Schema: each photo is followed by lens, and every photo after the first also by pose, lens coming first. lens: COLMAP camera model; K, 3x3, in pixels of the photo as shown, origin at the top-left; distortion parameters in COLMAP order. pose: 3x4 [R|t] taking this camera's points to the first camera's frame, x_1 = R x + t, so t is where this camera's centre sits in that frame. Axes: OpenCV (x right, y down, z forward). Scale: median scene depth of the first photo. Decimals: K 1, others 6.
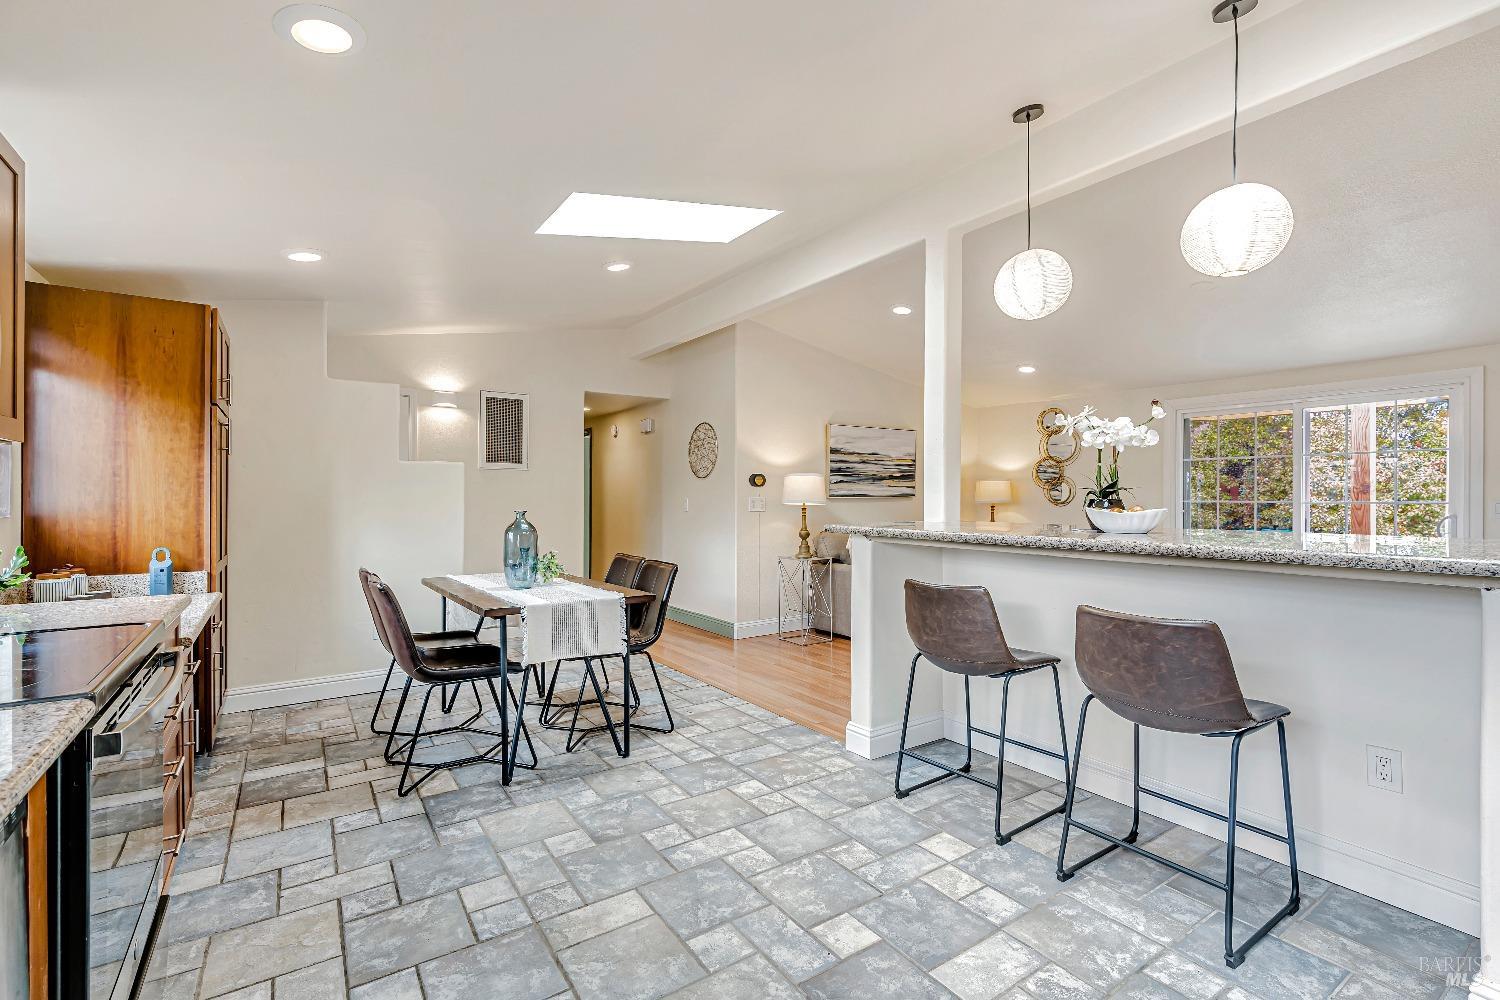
lens RADIAL K [[677.6, 0, 764.4], [0, 677.6, 499.2], [0, 0, 1]] dist [-0.007666, 0.000574]
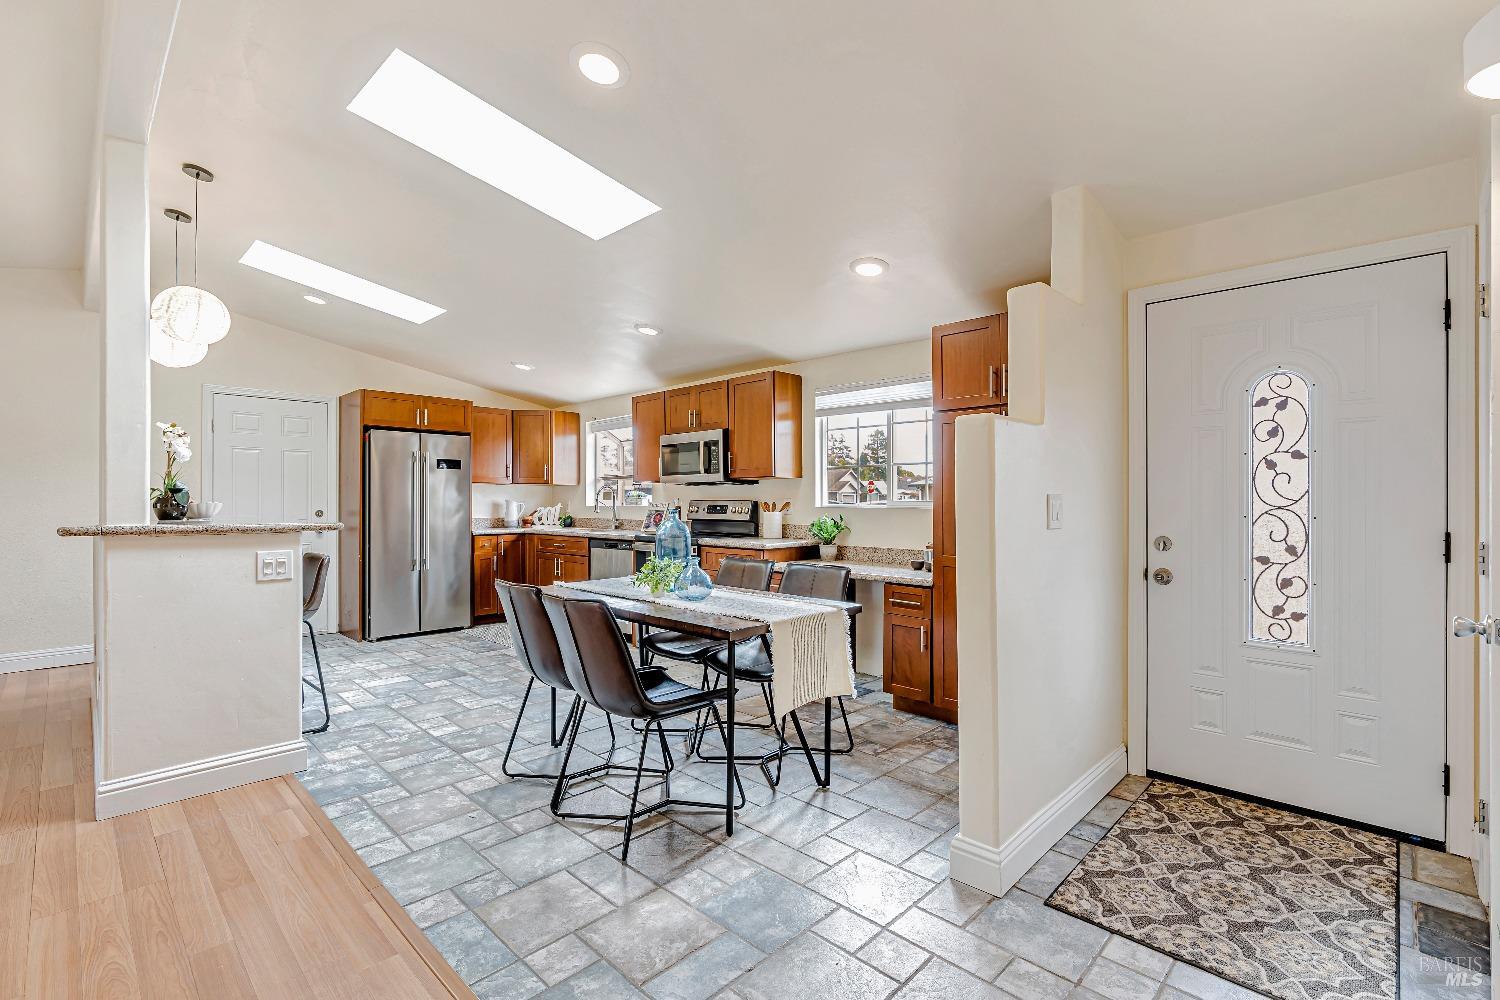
lens RADIAL K [[677.6, 0, 758.6], [0, 677.6, 502.3], [0, 0, 1]] dist [-0.007666, 0.000574]
pose [[-0.983757, 0.000832, -0.179504, -0.365452], [0.000288, 0.999995, 0.003054, 0.006839], [0.179505, 0.002952, -0.983753, 2.319568]]
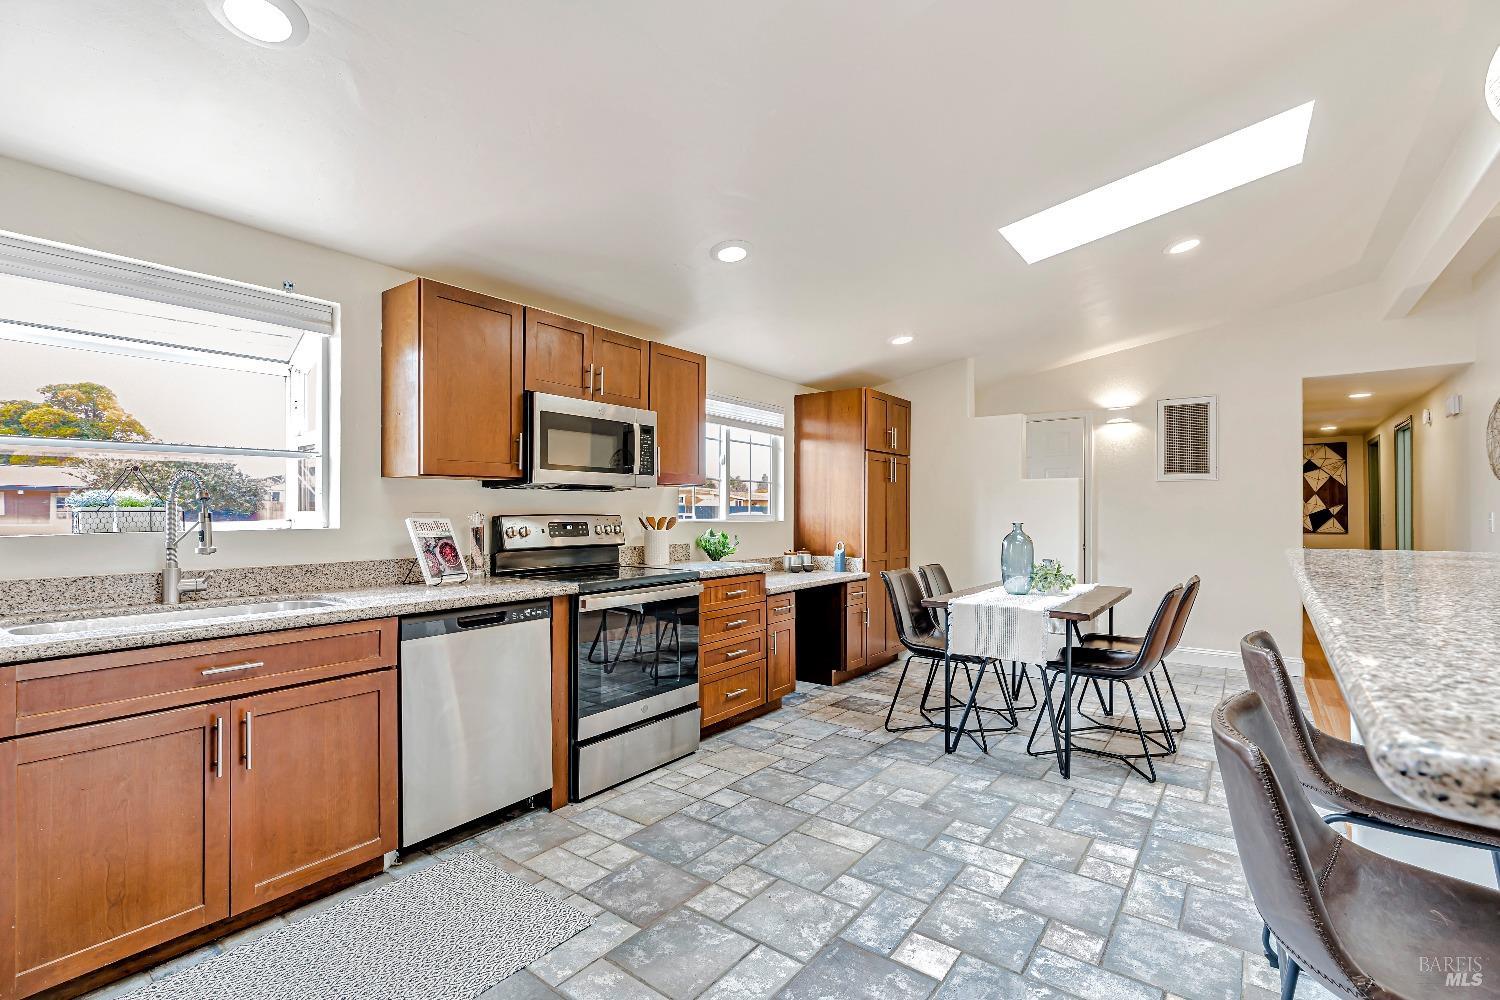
lens RADIAL K [[677.6, 0, 743.1], [0, 677.6, 509.0], [0, 0, 1]] dist [-0.007666, 0.000574]
pose [[0.302753, -0.004587, -0.953058, 0.647882], [-0.001982, 0.999983, -0.005443, 0.001965], [0.953067, 0.003537, 0.302738, 0.296914]]
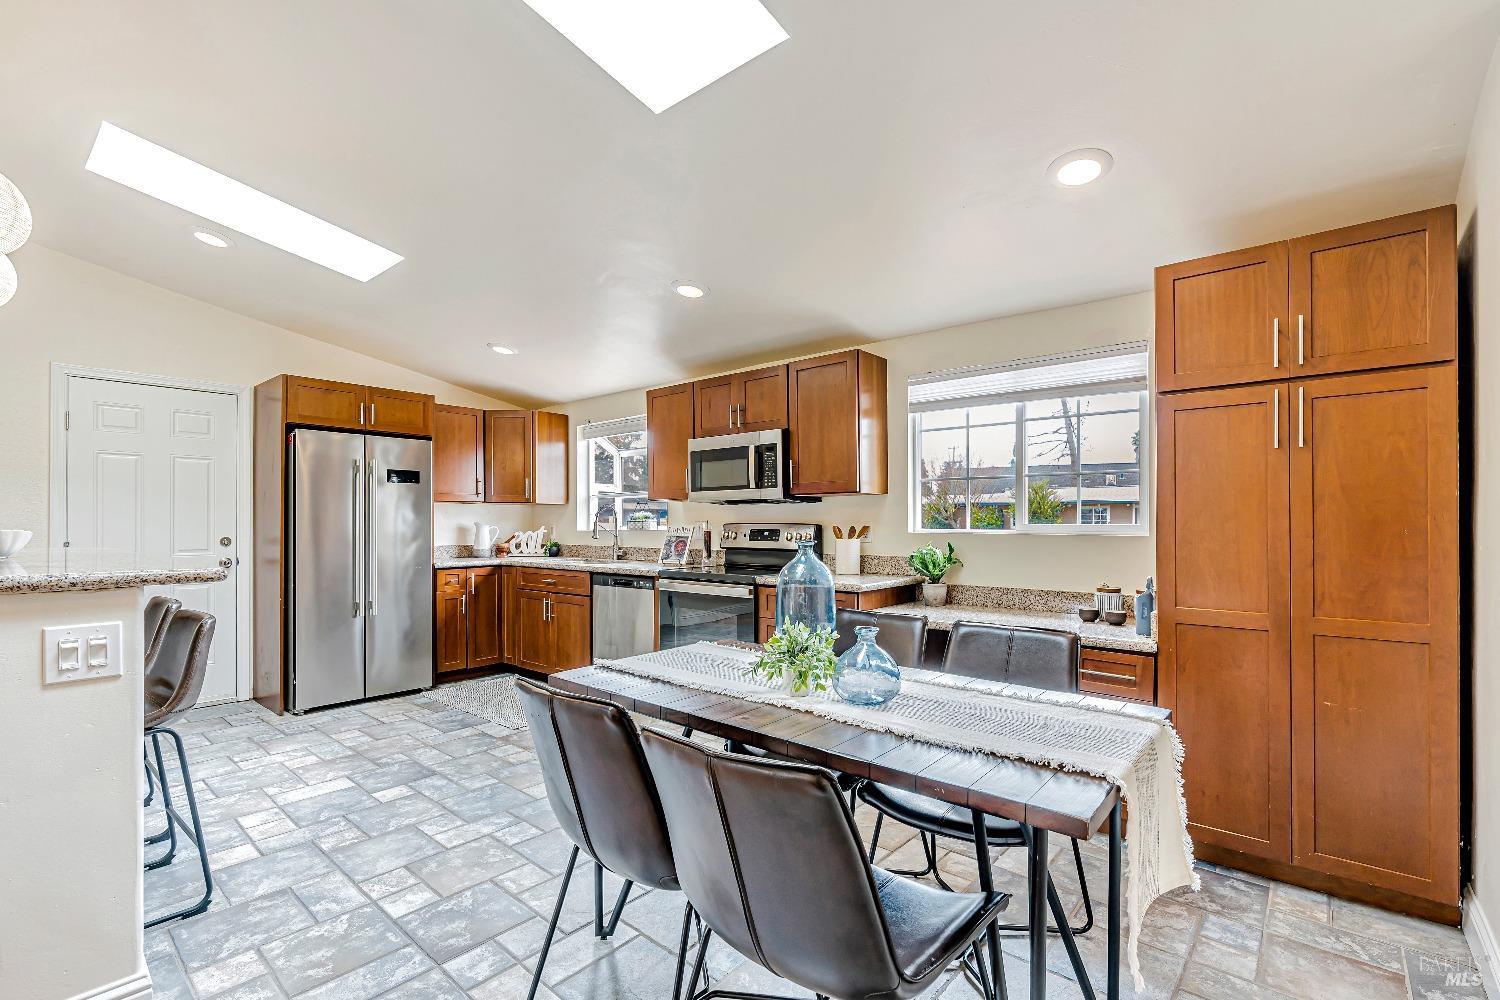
lens RADIAL K [[677.6, 0, 758.4], [0, 677.6, 523.3], [0, 0, 1]] dist [-0.007666, 0.000574]
pose [[-0.969700, 0.002275, -0.244289, -0.217651], [0.001582, 0.999994, 0.003032, 0.001723], [0.244294, 0.002554, -0.969698, 1.829228]]
